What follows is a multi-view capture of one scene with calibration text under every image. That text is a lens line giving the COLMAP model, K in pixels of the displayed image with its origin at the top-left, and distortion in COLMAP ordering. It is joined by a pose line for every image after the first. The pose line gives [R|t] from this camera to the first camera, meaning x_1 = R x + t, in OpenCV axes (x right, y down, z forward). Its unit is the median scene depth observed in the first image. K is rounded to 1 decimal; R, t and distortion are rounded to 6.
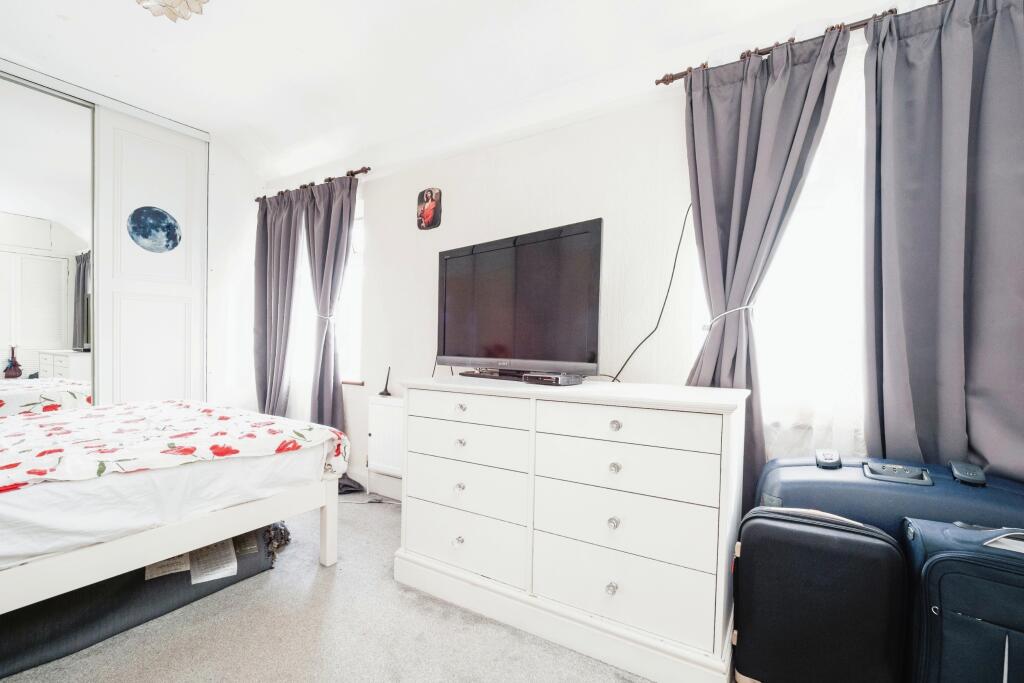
lens RADIAL K [[444.2, 0, 509.4], [0, 444.2, 343.9], [0, 0, 1]] dist [-0.002764, -0.000895]
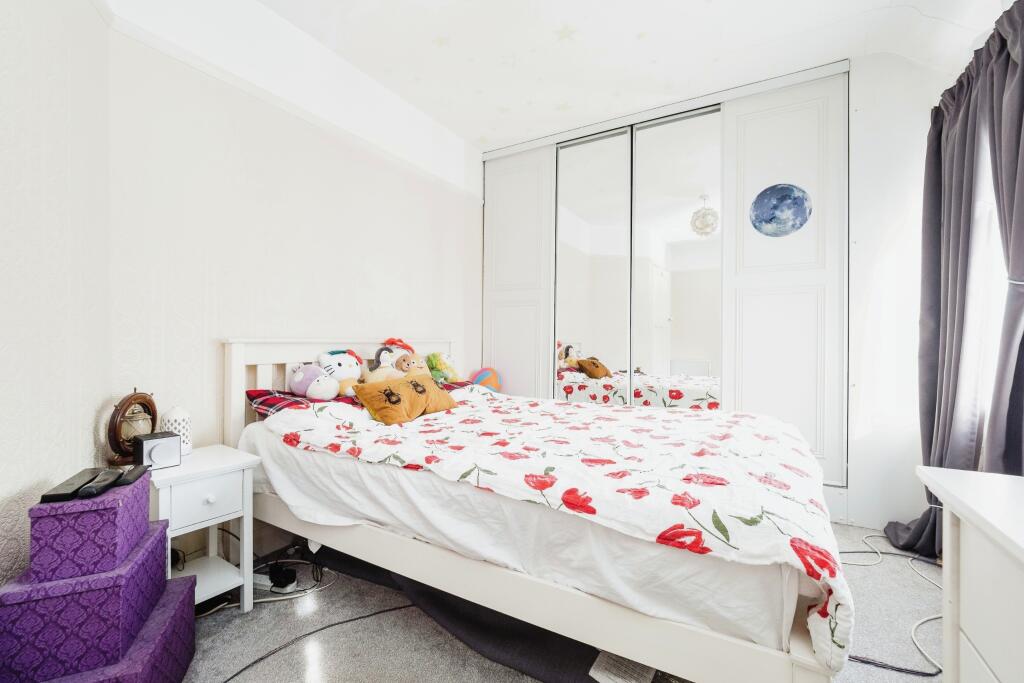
lens RADIAL K [[435.9, 0, 513.7], [0, 435.9, 335.5], [0, 0, 1]] dist [-0.001258, -0.000193]
pose [[0.064459, -0.027124, -0.997552, -0.009119], [-0.009396, 0.999570, -0.027786, 0.010785], [0.997876, 0.011164, 0.064176, 0.494789]]
